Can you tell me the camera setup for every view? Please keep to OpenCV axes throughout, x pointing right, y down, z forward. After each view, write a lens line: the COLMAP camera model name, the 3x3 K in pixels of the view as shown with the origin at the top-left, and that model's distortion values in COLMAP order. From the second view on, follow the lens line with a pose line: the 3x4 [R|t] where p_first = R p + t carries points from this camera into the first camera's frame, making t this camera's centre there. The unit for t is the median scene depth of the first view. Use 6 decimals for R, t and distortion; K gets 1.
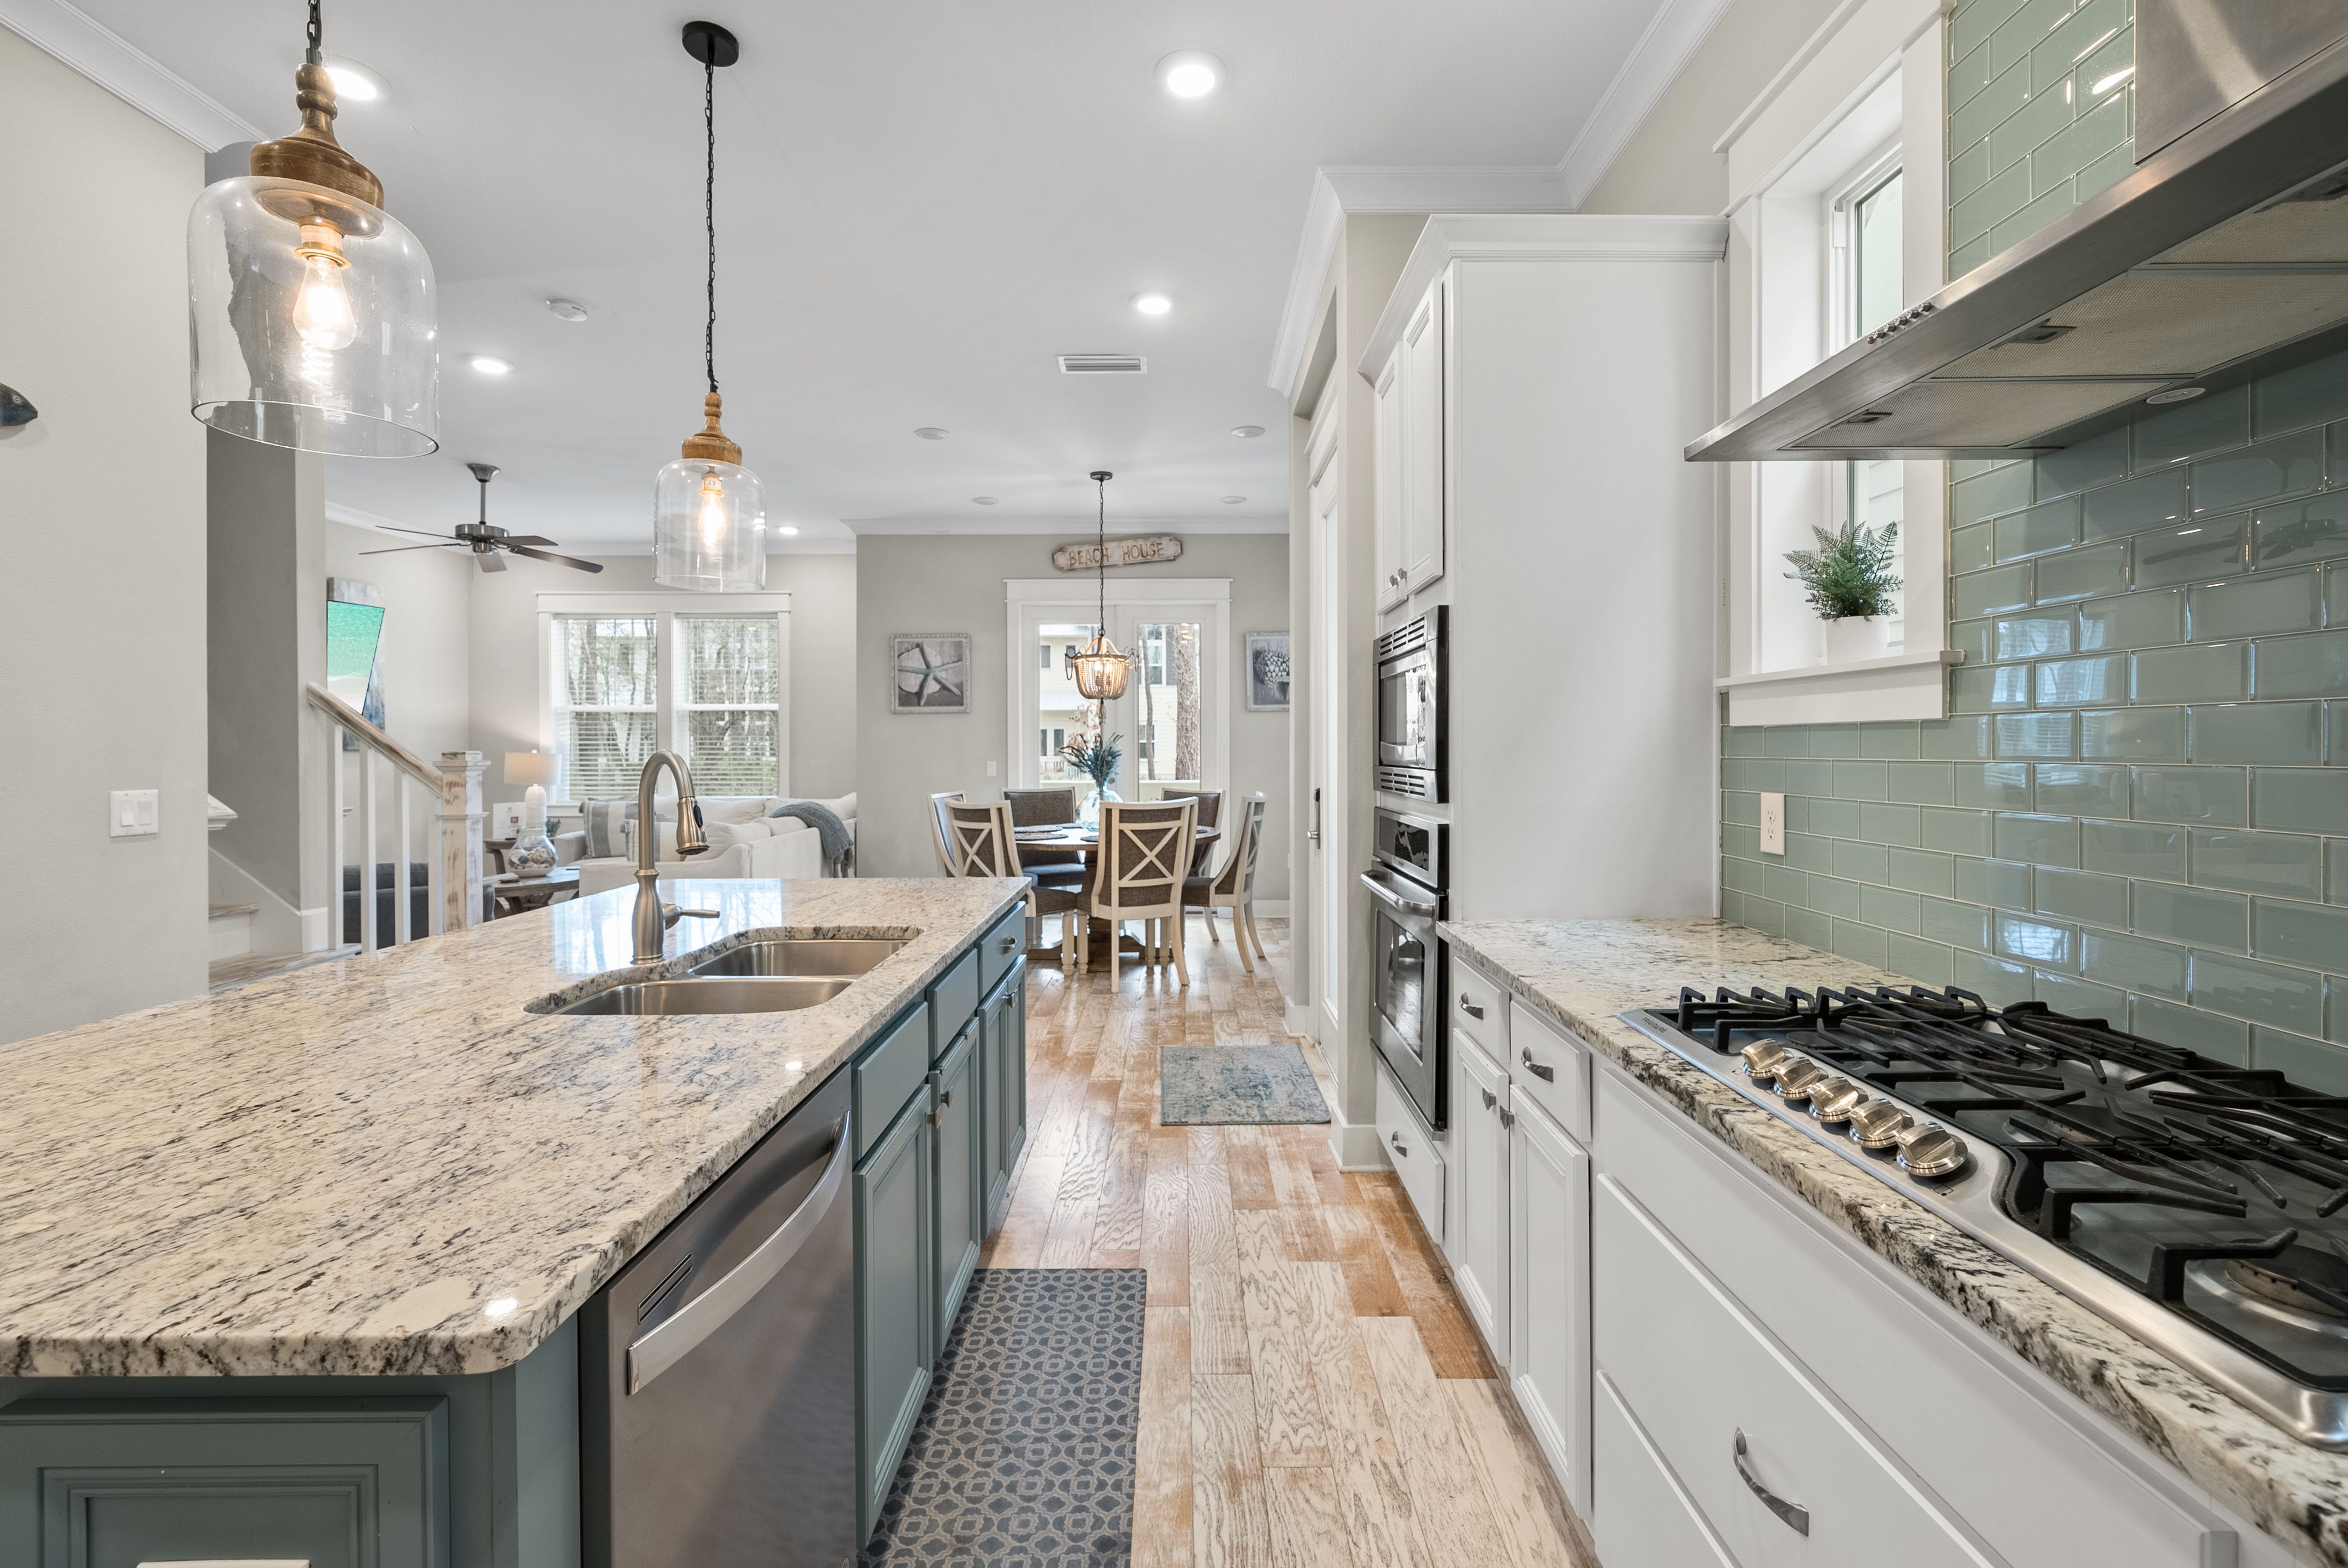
lens RADIAL K [[1026.2, 0, 1179.9], [0, 1026.2, 747.0], [0, 0, 1]] dist [0.000014, 0.000151]
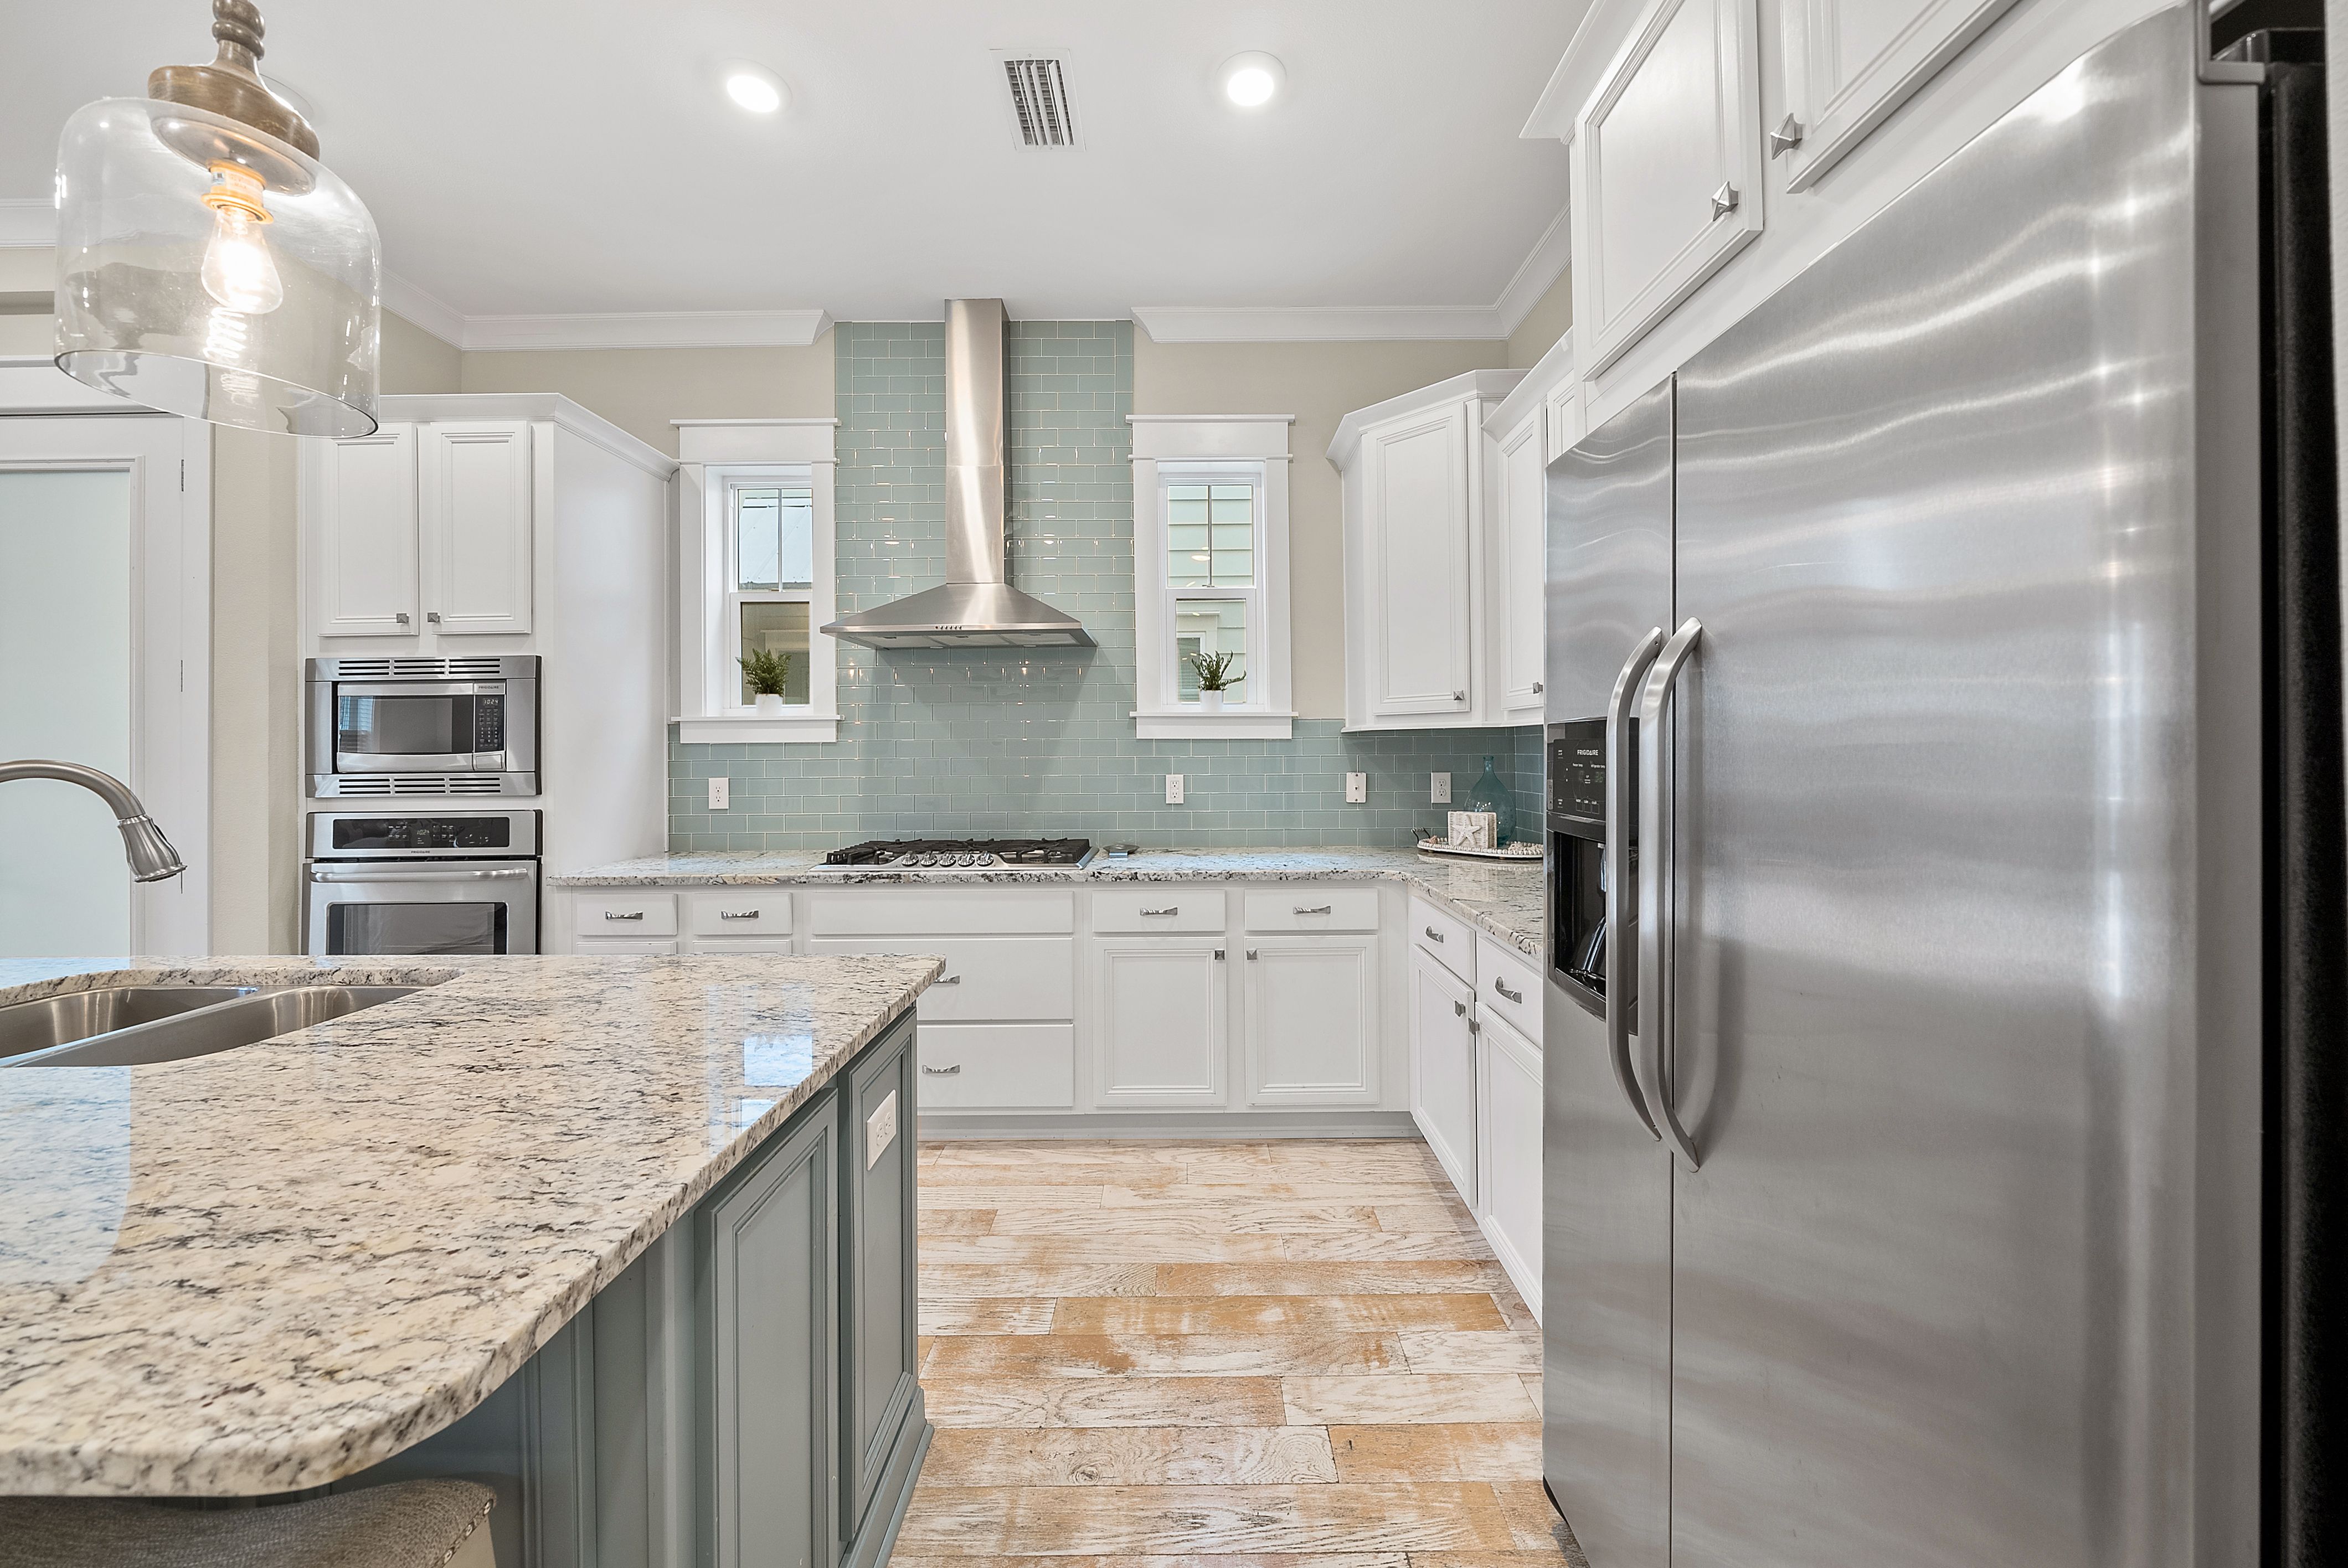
lens RADIAL K [[826.1, 0, 1181.1], [0, 826.1, 751.6], [0, 0, 1]] dist [0.000513, 0.000086]
pose [[0.001310, 0.002174, 0.999997, -0.923781], [0.010299, 0.999945, -0.002187, 0.007050], [-0.999946, 0.010302, 0.001288, 0.110482]]
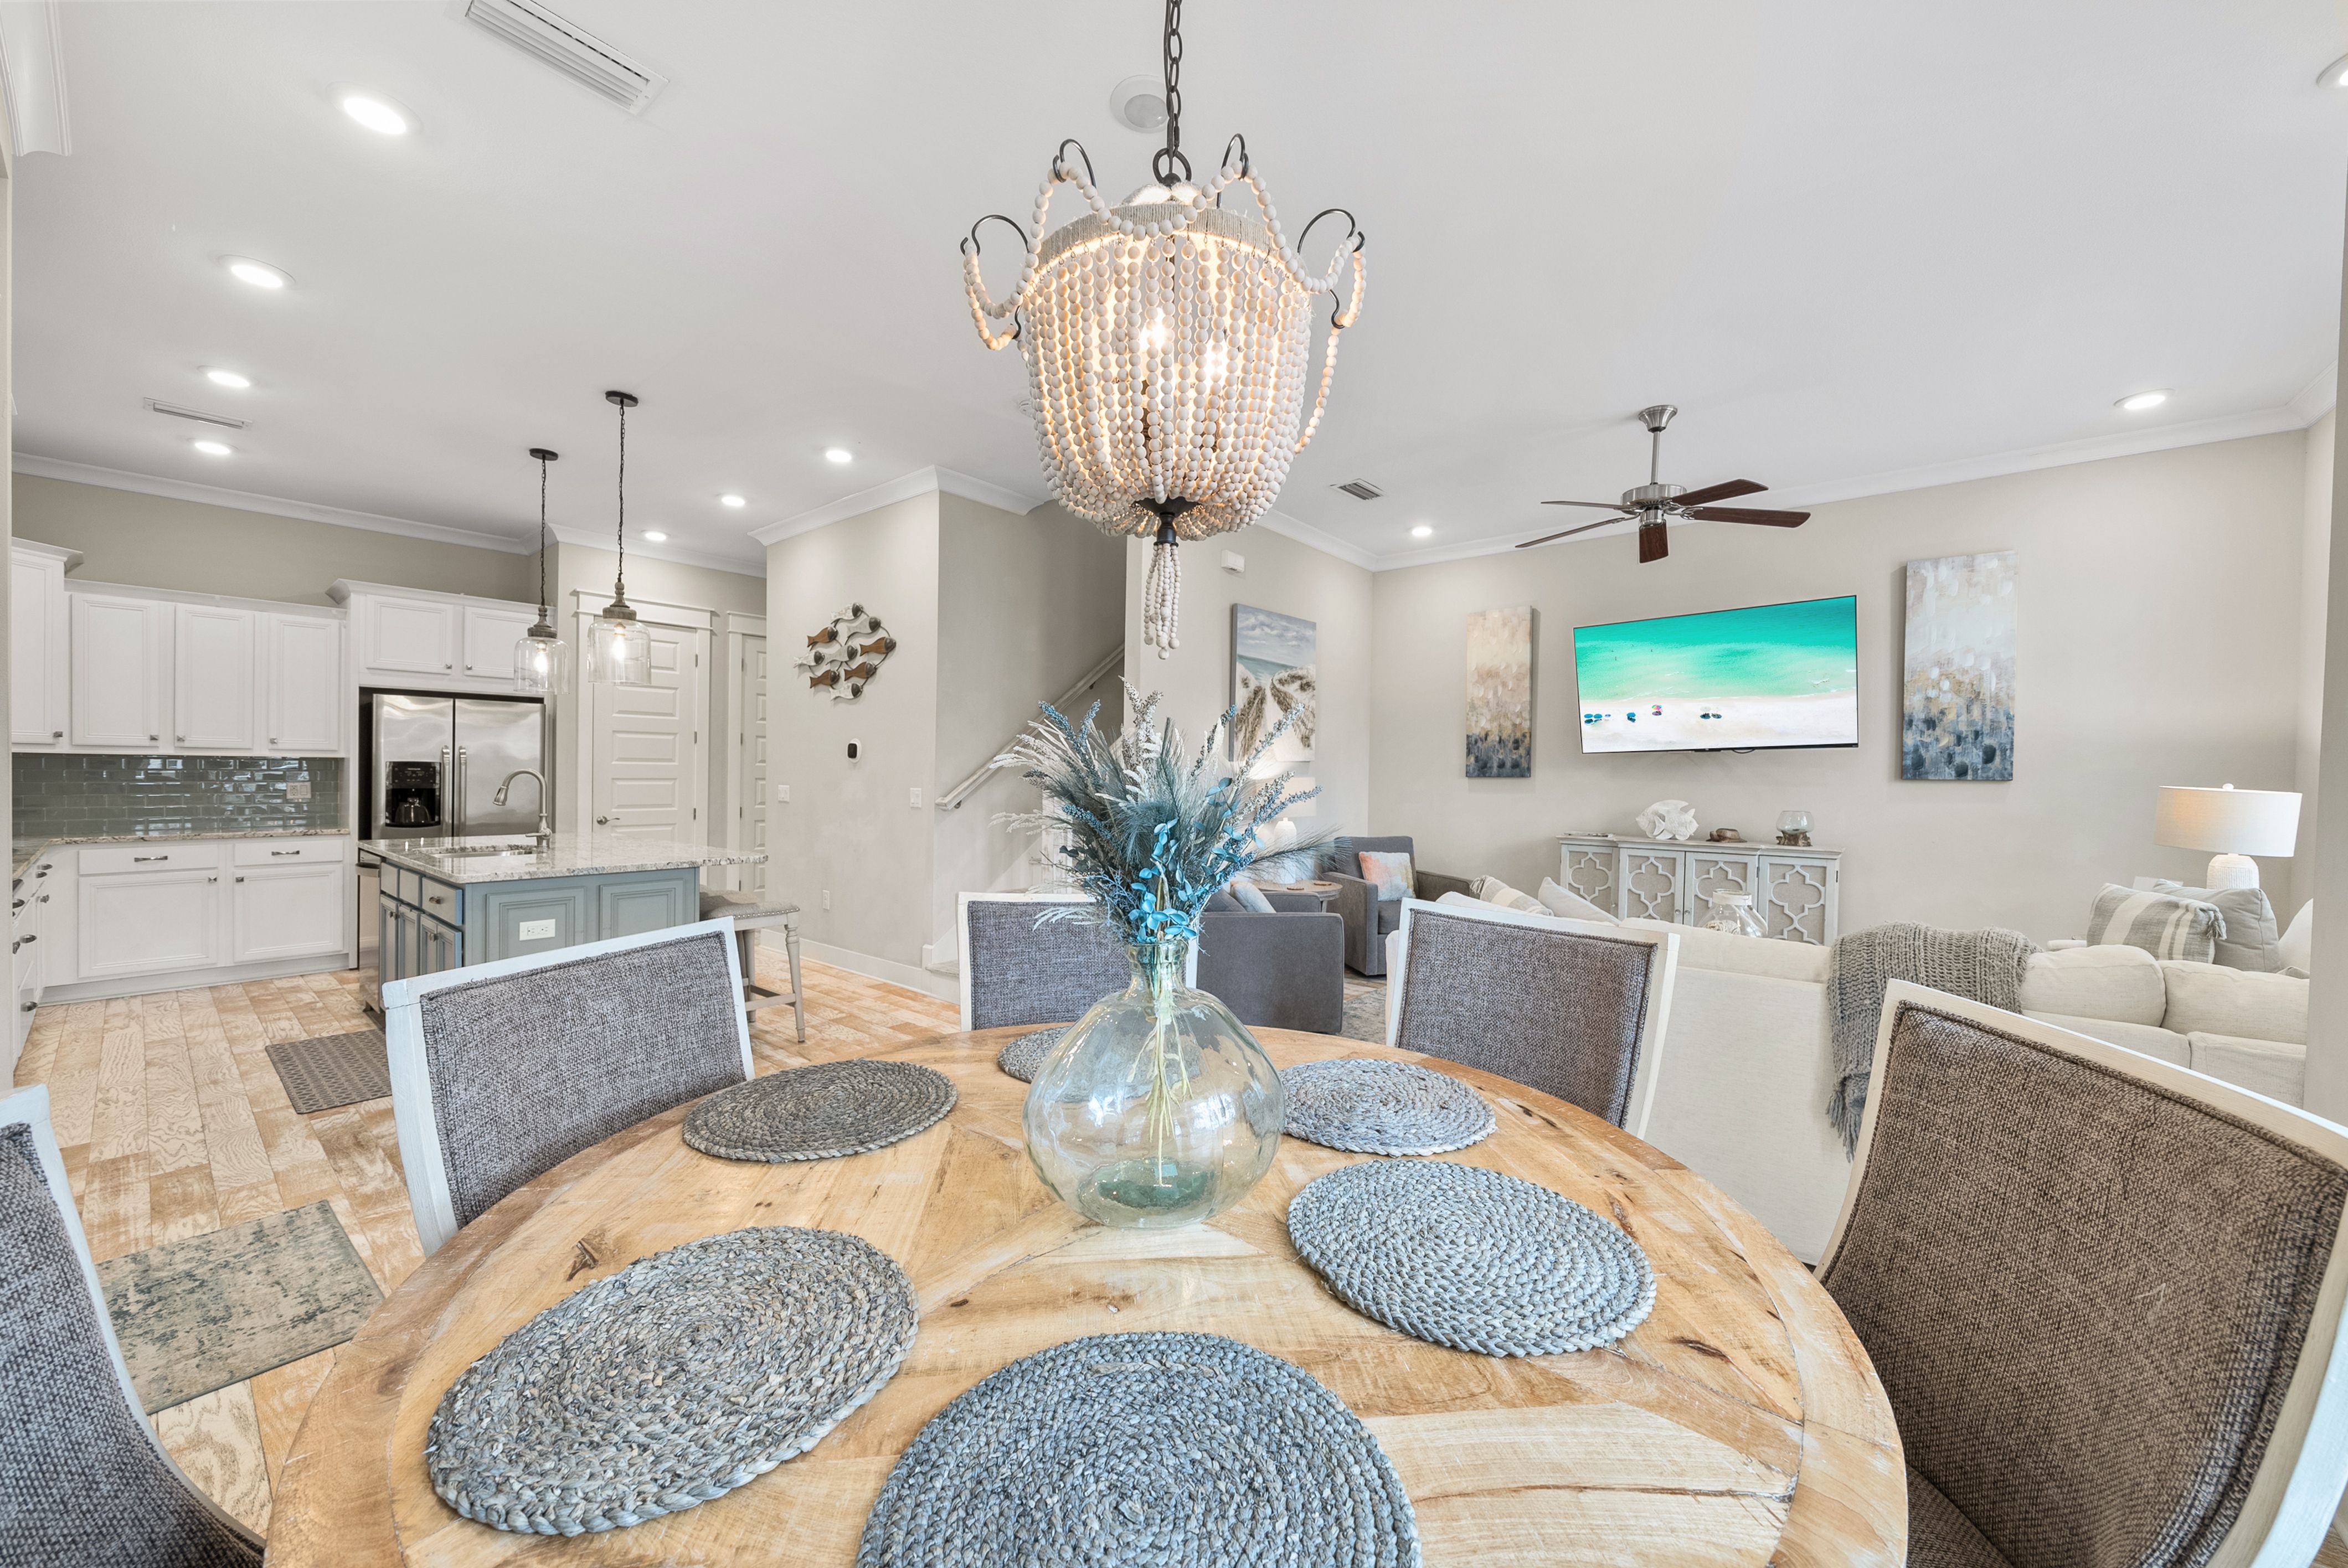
lens RADIAL K [[877.1, 0, 1187.7], [0, 877.1, 764.5], [0, 0, 1]] dist [-0.012386, 0.003930]
pose [[-0.636273, -0.002422, -0.771460, 0.138504], [-0.002735, 0.999996, -0.000884, -0.006956], [0.771459, 0.001548, -0.636277, 3.170341]]
